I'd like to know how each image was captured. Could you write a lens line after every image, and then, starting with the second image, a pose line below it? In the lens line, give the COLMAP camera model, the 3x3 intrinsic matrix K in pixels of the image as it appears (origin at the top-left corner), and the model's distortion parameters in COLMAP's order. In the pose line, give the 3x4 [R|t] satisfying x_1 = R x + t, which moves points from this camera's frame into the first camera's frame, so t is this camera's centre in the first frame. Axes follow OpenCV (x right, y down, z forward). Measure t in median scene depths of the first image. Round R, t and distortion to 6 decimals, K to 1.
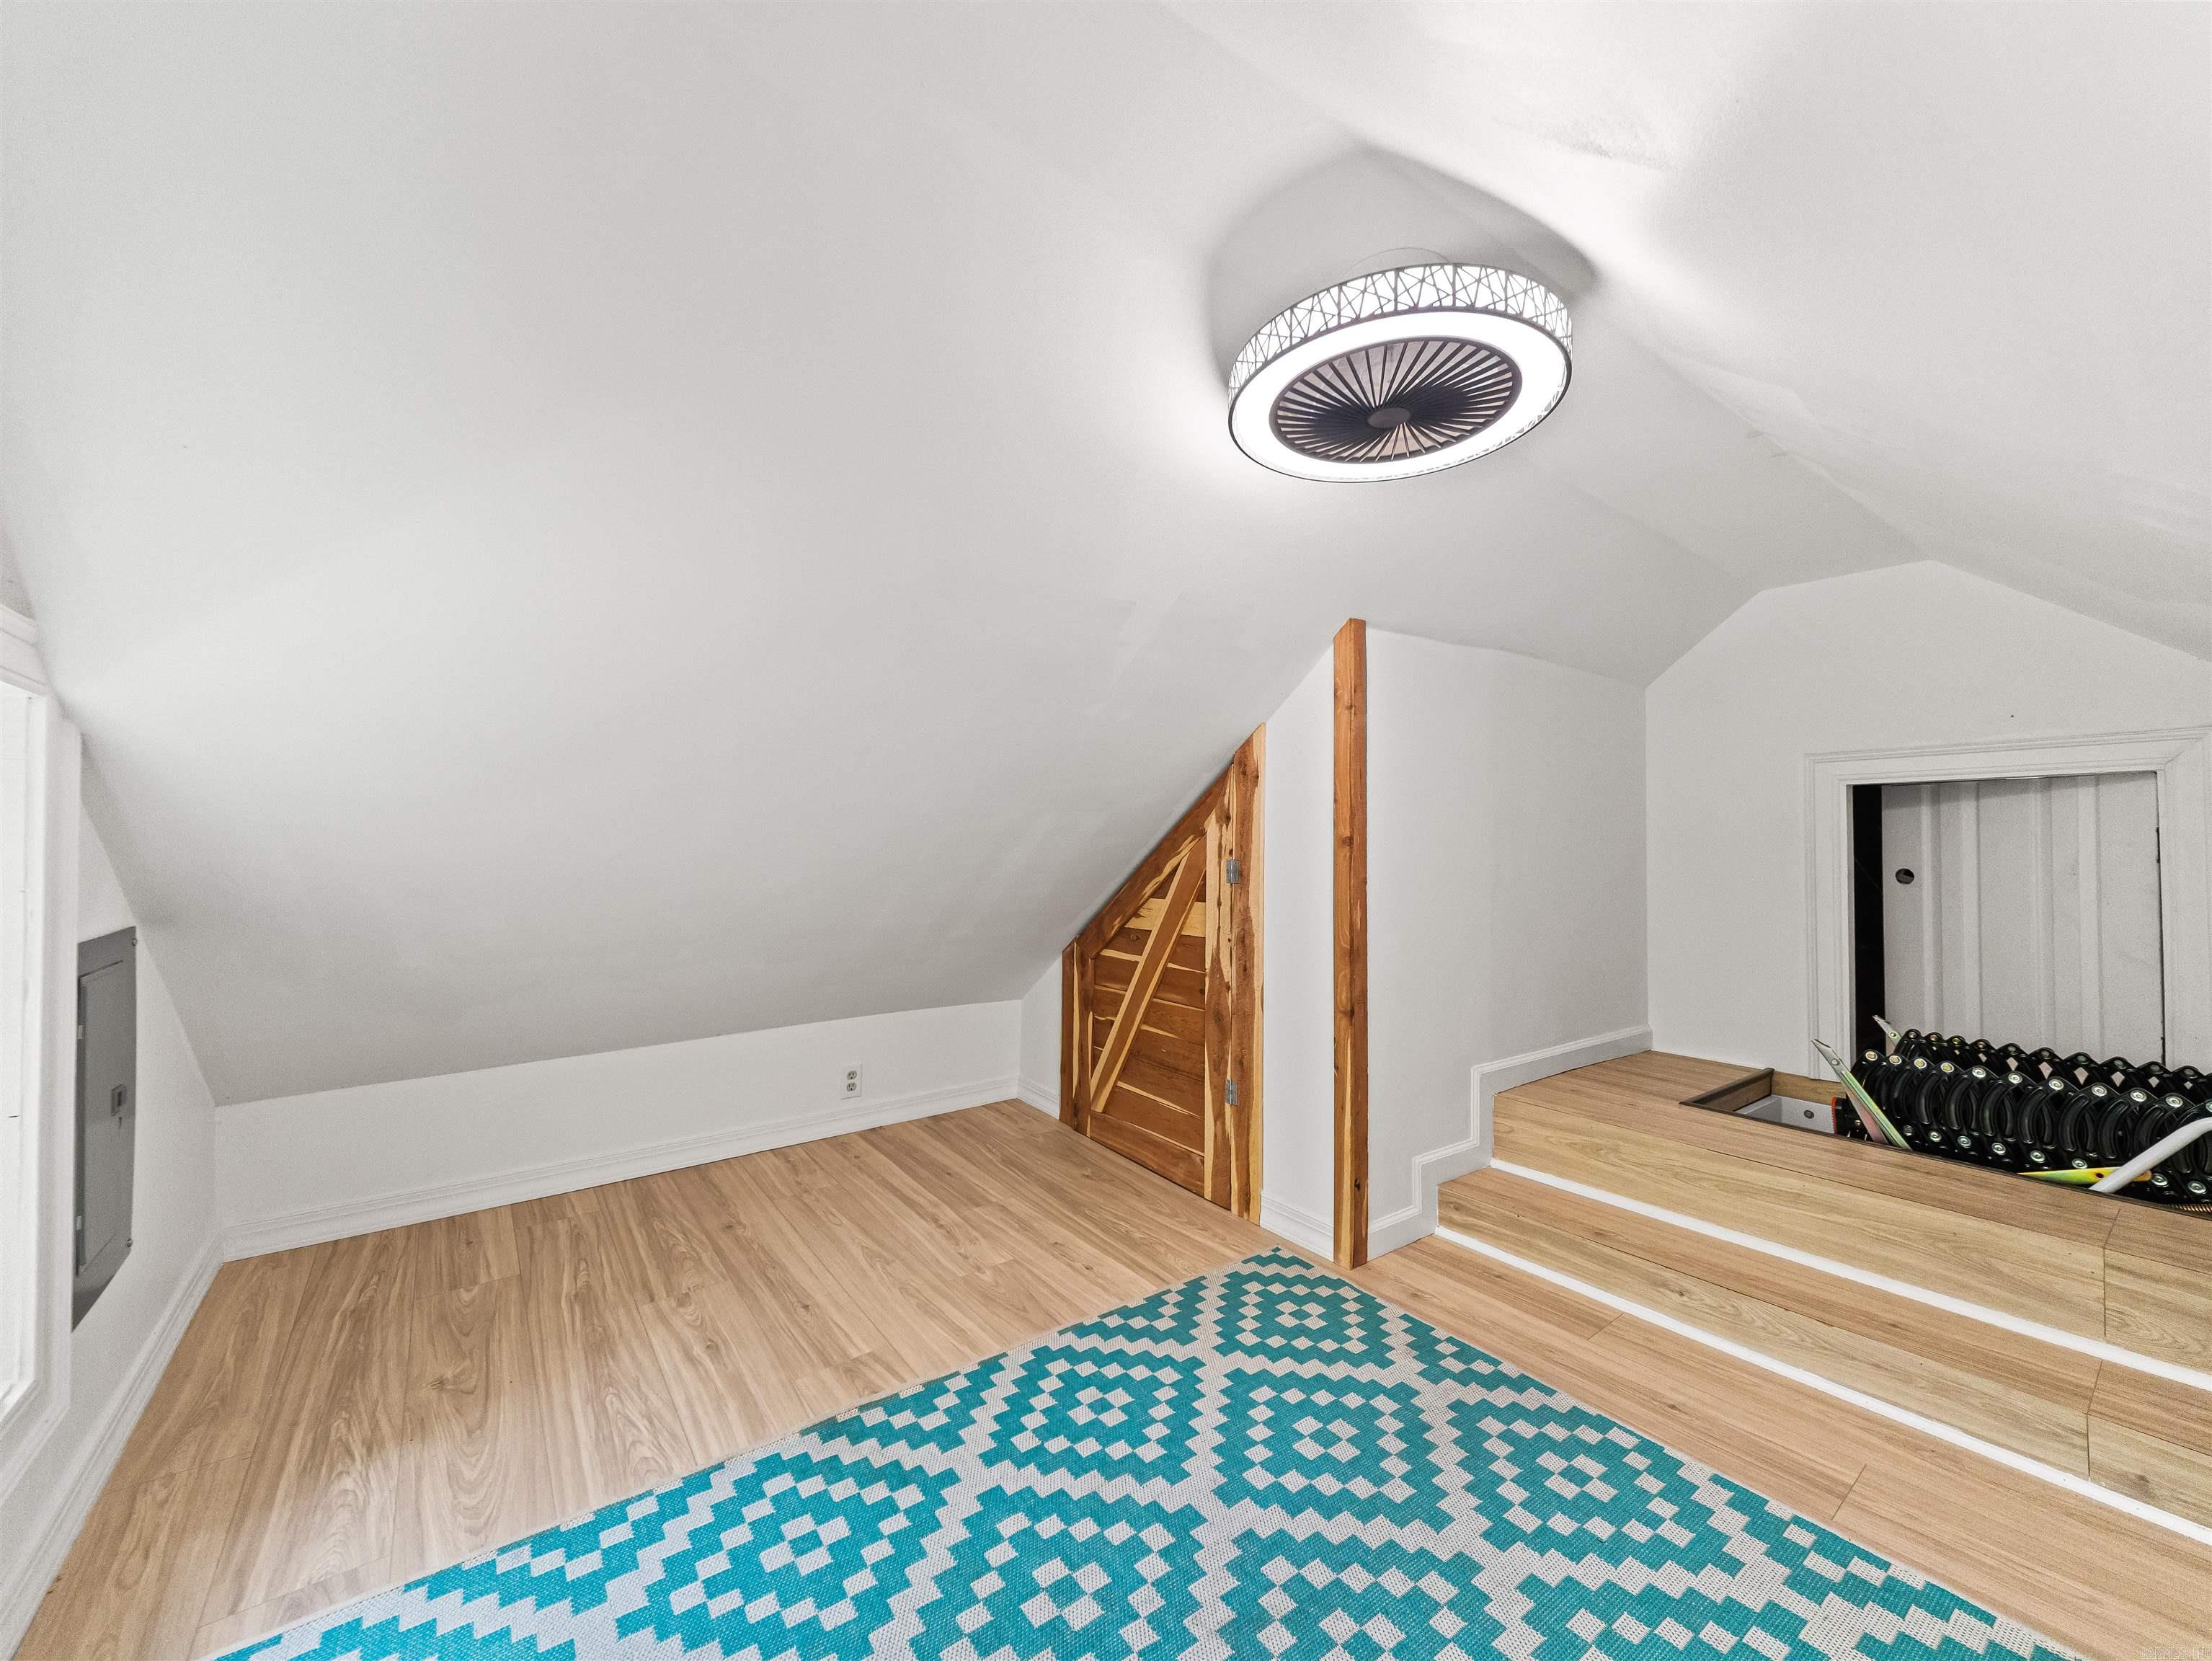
lens RADIAL K [[867.2, 0, 1090.3], [0, 867.2, 830.2], [0, 0, 1]] dist [0.025295, -0.008622]
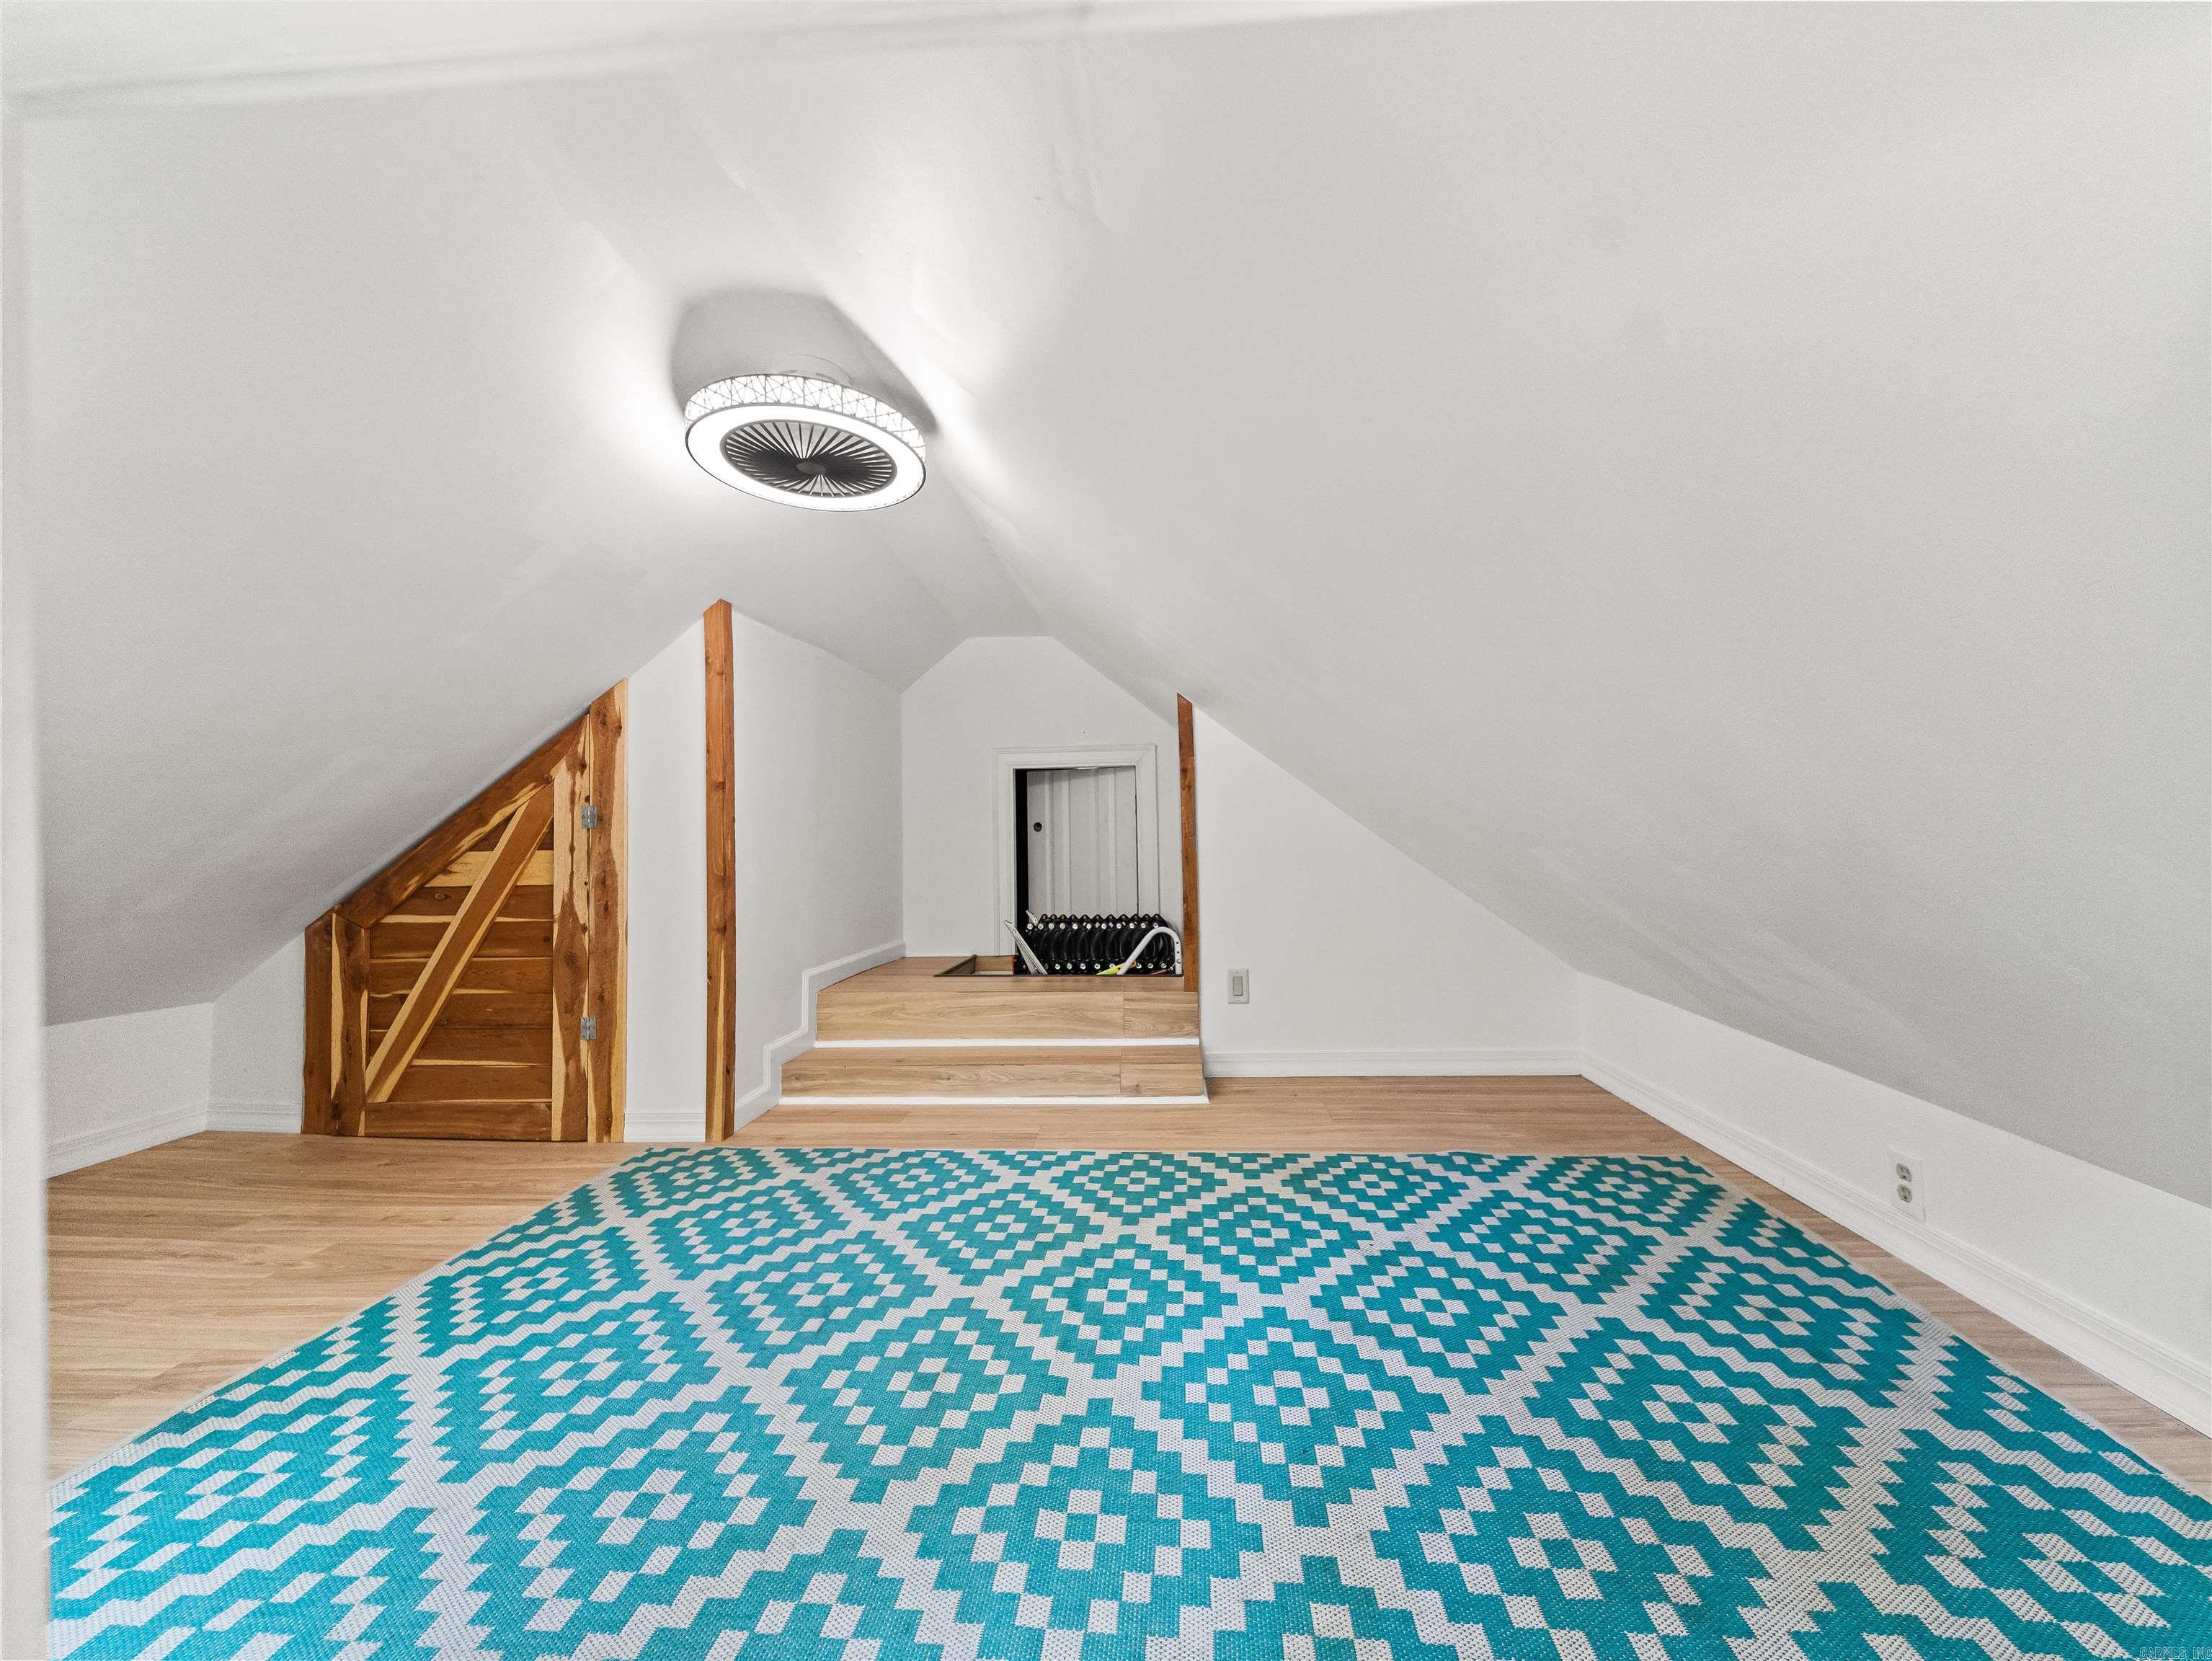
lens RADIAL K [[867.2, 0, 1115.5], [0, 867.2, 832.3], [0, 0, 1]] dist [0.025295, -0.008622]
pose [[0.644469, -0.001771, 0.764628, -0.239181], [0.001894, 0.999998, 0.000720, 0.068386], [-0.764628, 0.000984, 0.644471, -0.166868]]
